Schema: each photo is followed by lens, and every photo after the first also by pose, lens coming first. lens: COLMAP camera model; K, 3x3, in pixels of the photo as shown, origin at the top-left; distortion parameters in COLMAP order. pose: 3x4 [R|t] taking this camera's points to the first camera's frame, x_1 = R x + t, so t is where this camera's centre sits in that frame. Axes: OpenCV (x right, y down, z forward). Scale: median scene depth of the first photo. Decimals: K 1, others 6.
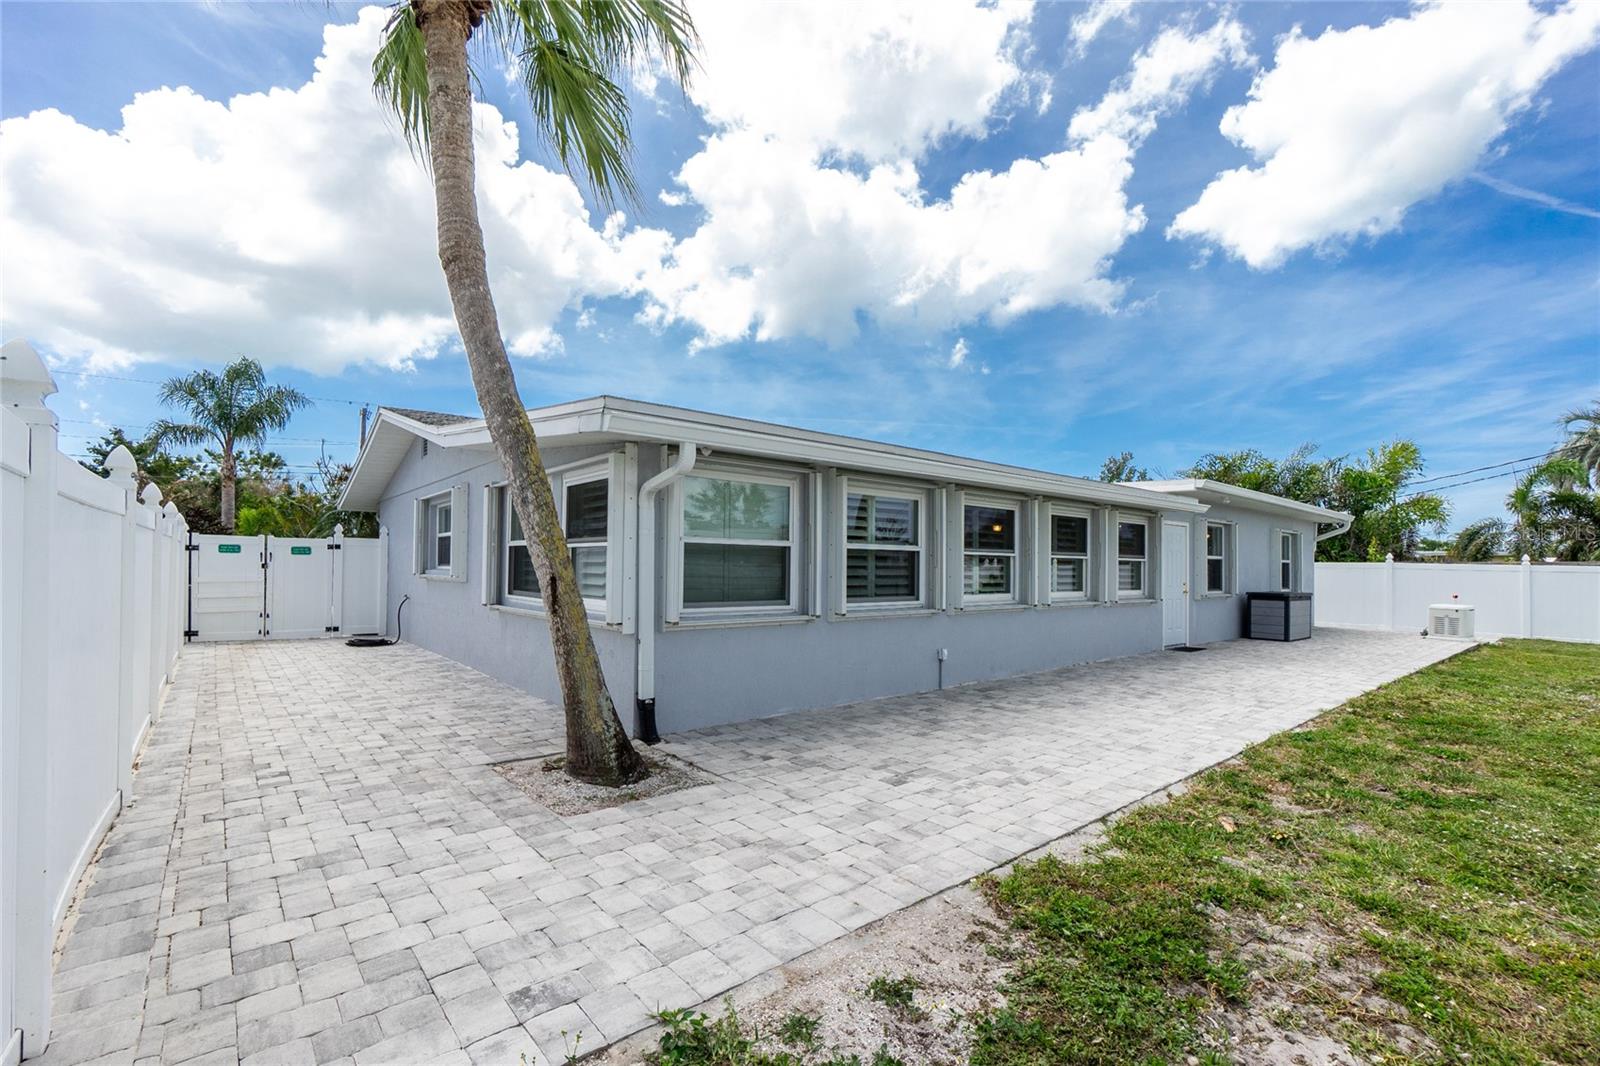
lens RADIAL K [[718.0, 0, 791.8], [0, 718.0, 550.6], [0, 0, 1]] dist [-0.003684, -0.000196]
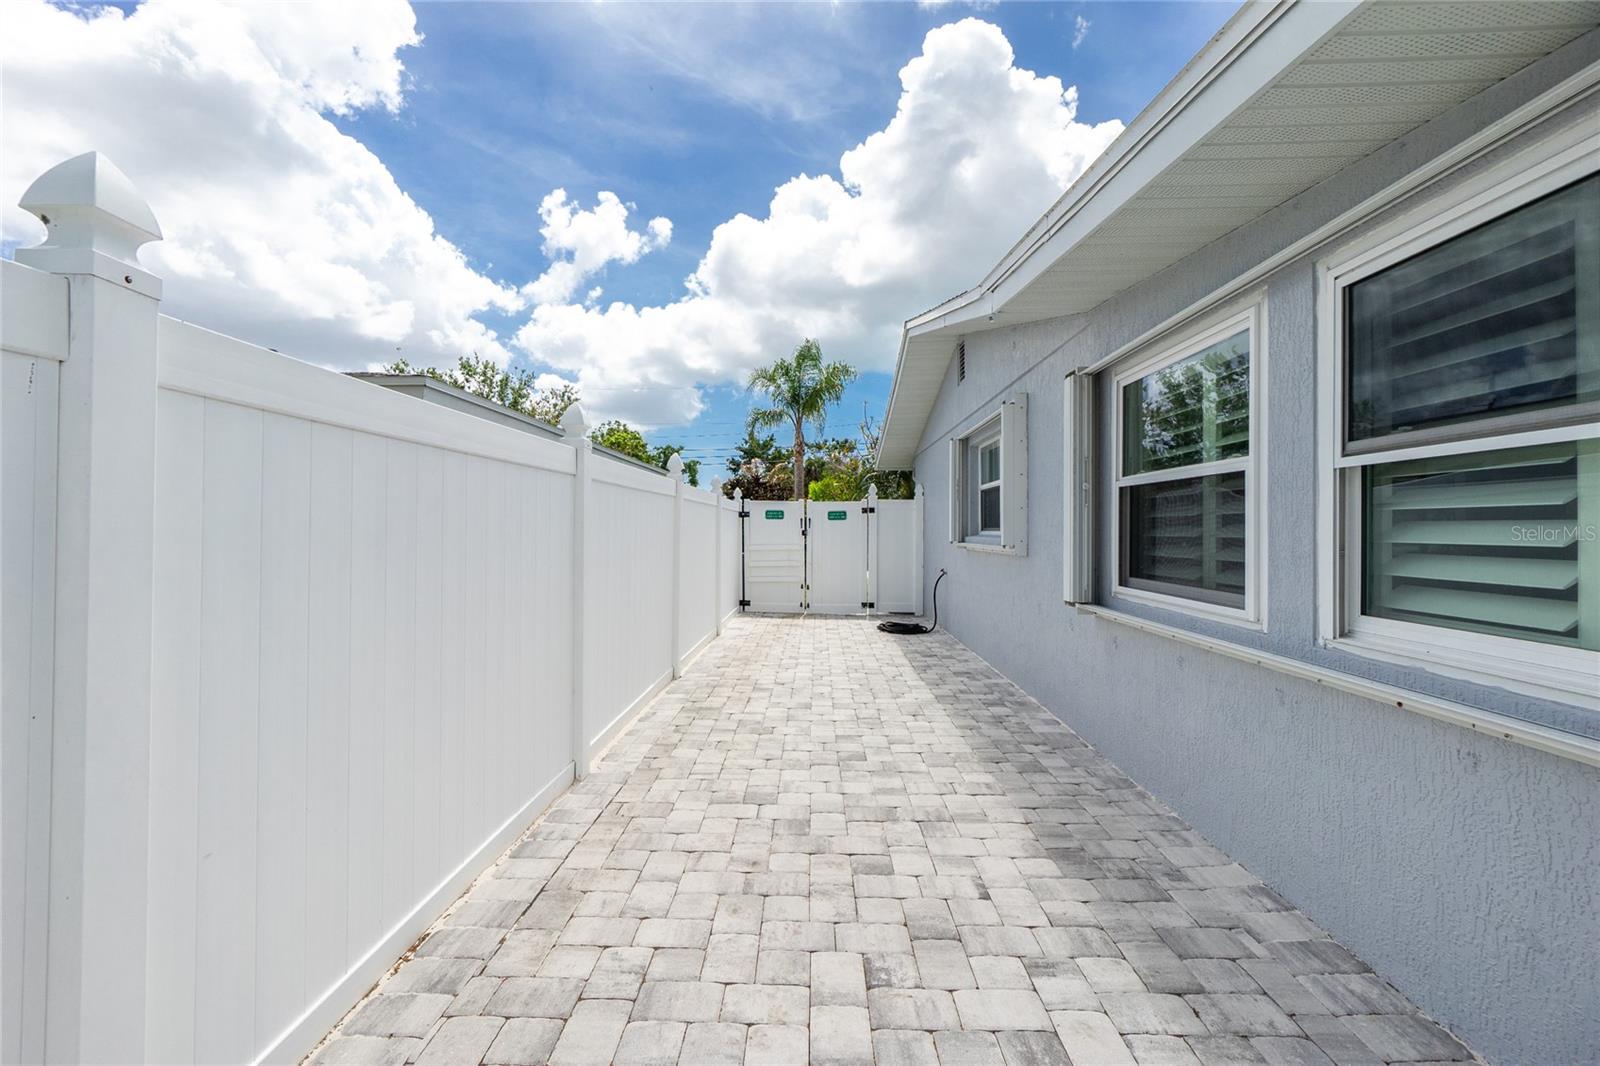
lens RADIAL K [[707.7, 0, 807.7], [0, 707.7, 527.5], [0, 0, 1]] dist [-0.002850, 0.000730]
pose [[0.770588, -0.010049, -0.637255, -0.153888], [0.018856, 0.999797, 0.007036, 0.008322], [0.637055, -0.017438, 0.770621, 0.301378]]
